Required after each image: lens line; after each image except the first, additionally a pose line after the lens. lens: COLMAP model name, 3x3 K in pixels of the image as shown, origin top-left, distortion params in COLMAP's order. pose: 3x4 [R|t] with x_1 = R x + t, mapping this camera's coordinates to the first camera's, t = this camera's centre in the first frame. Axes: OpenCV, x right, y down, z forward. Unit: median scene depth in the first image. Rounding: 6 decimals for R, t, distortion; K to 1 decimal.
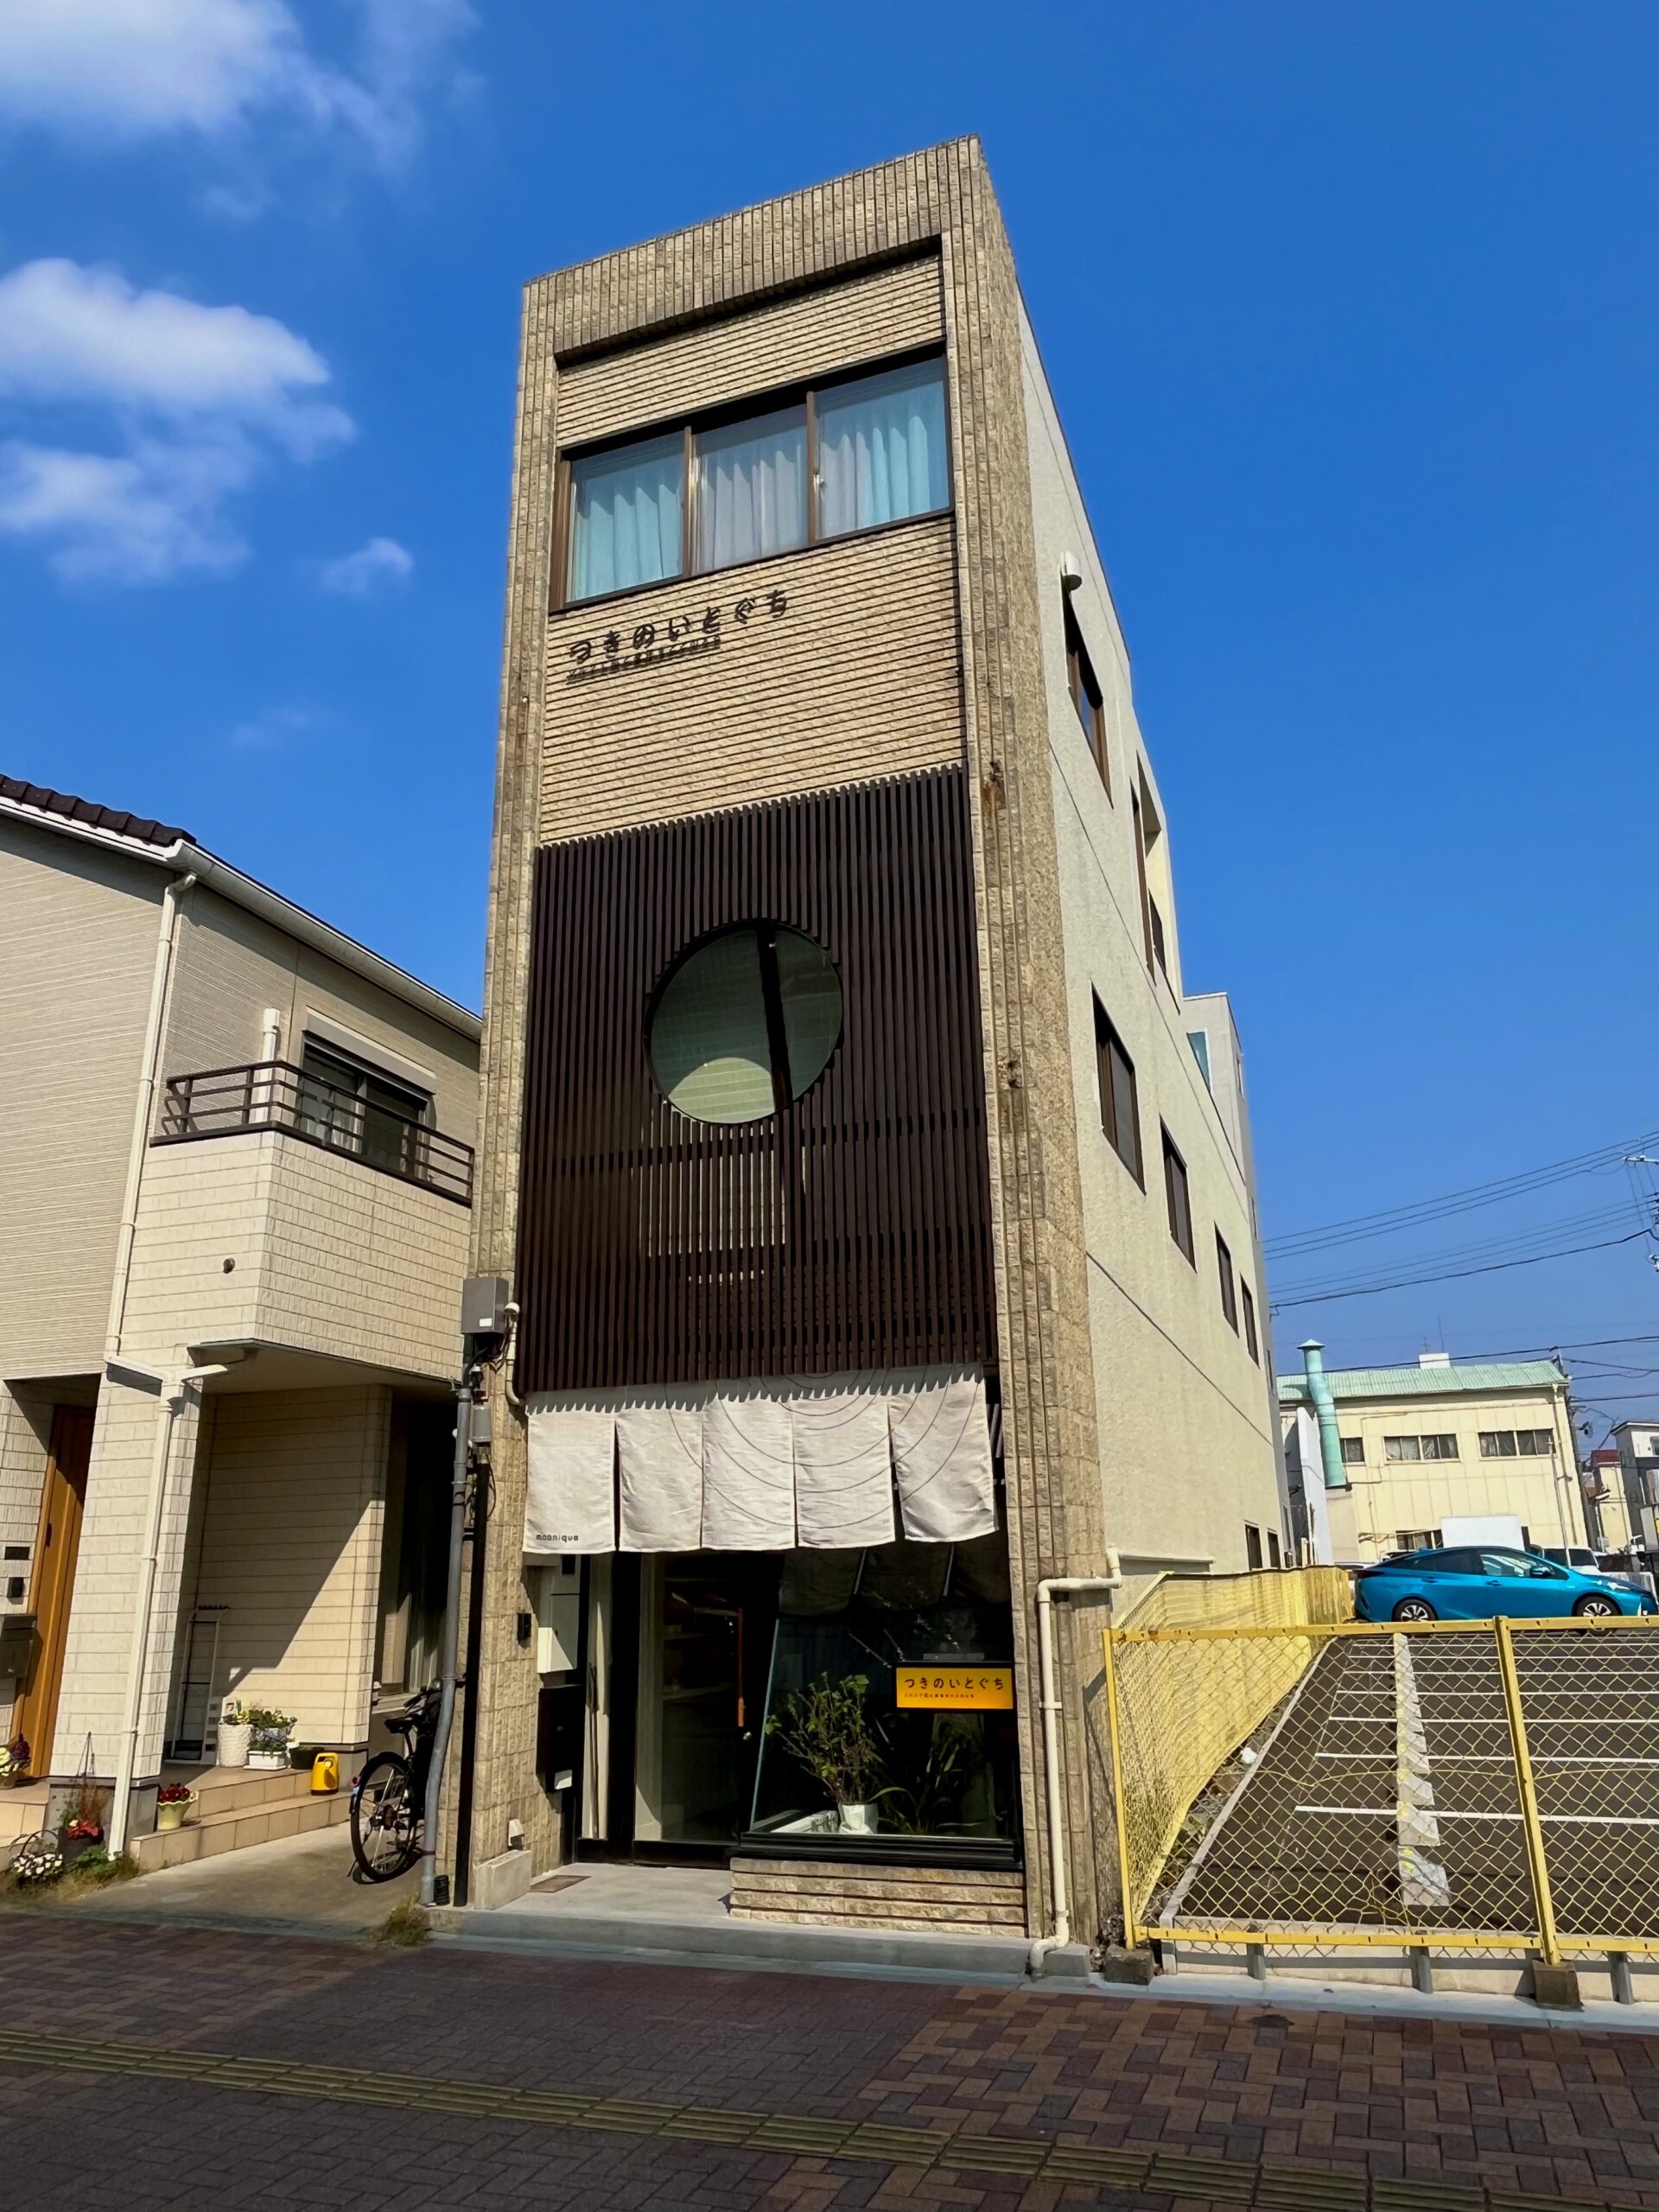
lens RADIAL K [[1467.7, 0, 830.2], [0, 1467.7, 1106.4], [0, 0, 1]] dist [-0.000954, 0.002652]
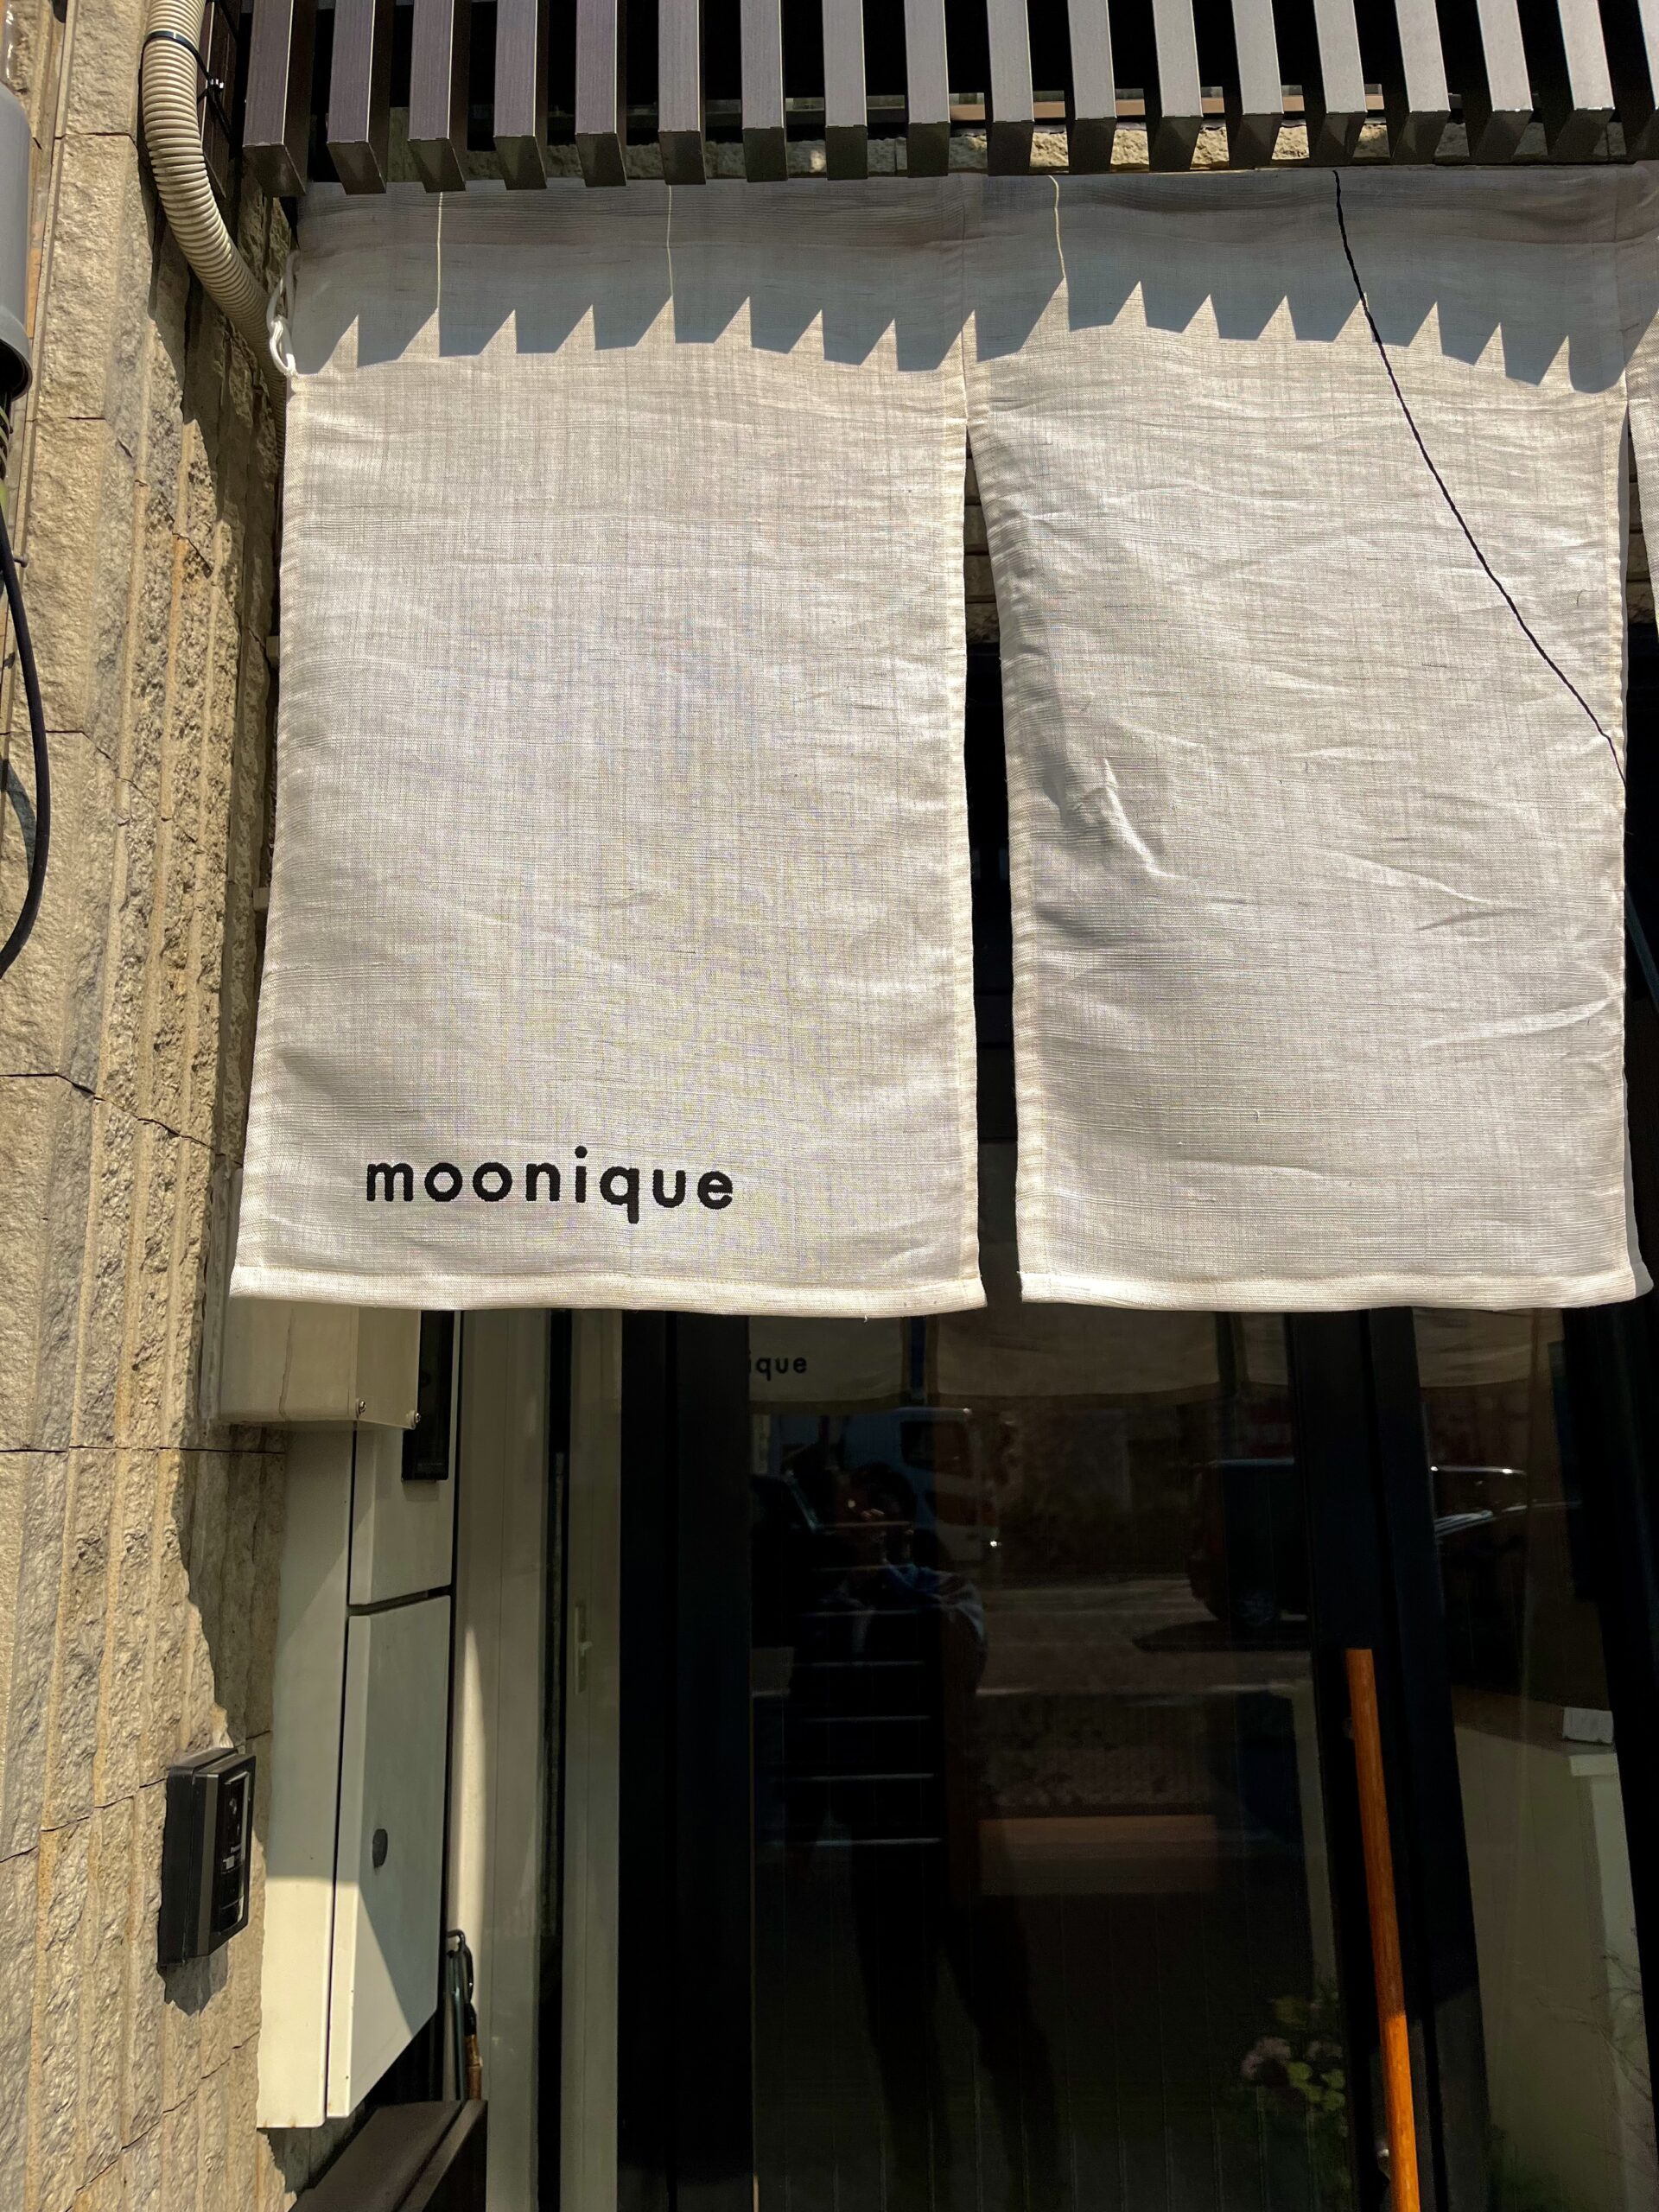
lens RADIAL K [[1660.5, 0, 832.4], [0, 1660.5, 1102.9], [0, 0, 1]] dist [0.005894, 0.000750]
pose [[0.952556, 0.067761, 0.296724, -0.205671], [-0.089255, 0.994231, 0.059484, 0.274980], [-0.290981, -0.083146, 0.953109, 0.852997]]
